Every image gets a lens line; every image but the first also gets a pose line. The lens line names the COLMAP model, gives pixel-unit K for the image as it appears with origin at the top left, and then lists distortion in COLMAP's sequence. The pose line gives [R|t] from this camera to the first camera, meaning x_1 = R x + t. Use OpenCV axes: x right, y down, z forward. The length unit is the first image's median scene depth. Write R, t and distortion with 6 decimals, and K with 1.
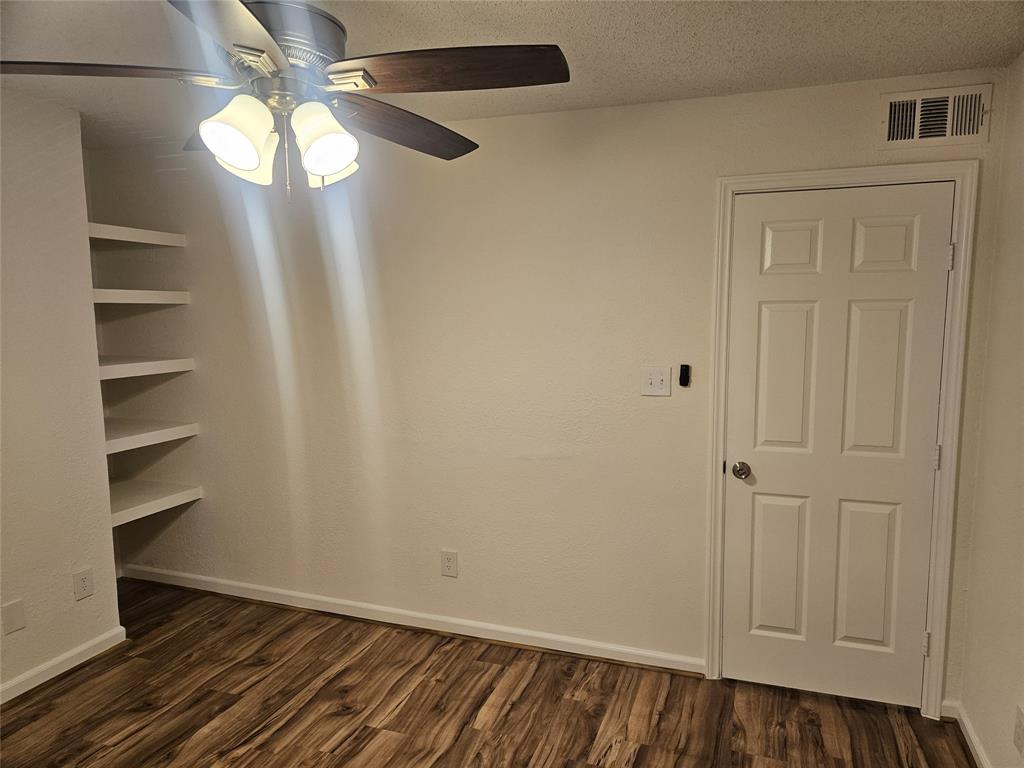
lens RADIAL K [[681.4, 0, 510.2], [0, 681.4, 375.2], [0, 0, 1]] dist [0.073486, -0.058801]
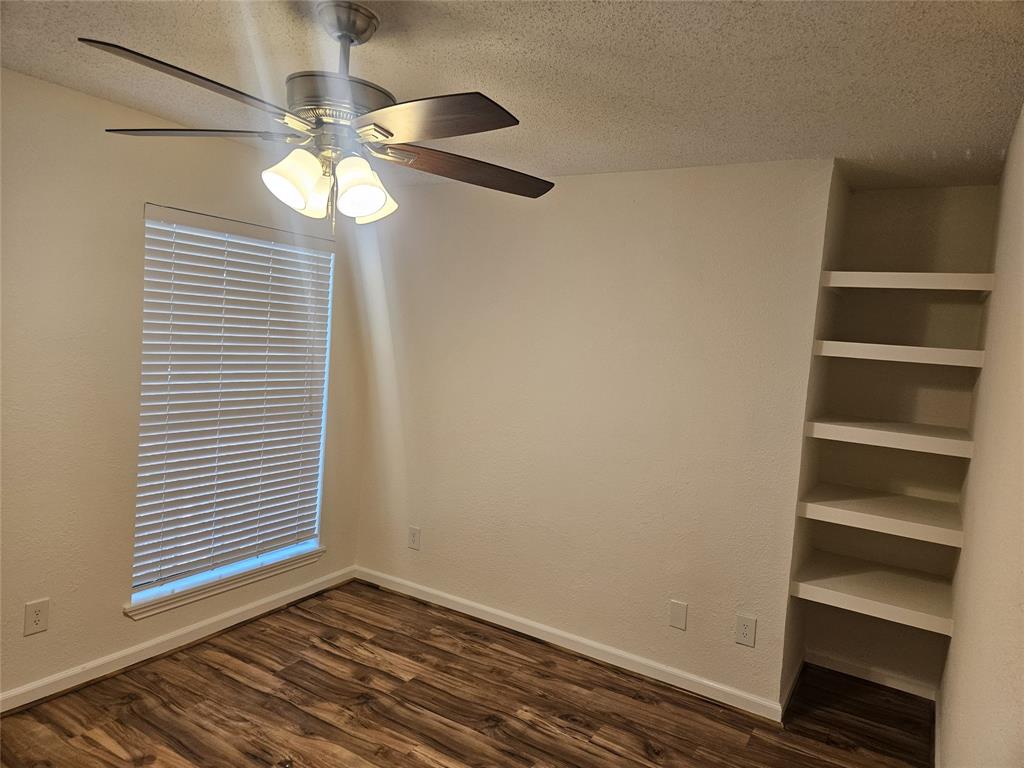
lens RADIAL K [[681.4, 0, 510.2], [0, 681.4, 375.2], [0, 0, 1]] dist [0.073486, -0.058801]
pose [[-0.187751, 0.064801, -0.980077, 0.434518], [-0.168531, 0.980898, 0.097140, -0.110076], [0.967650, 0.183411, -0.173243, 0.837308]]
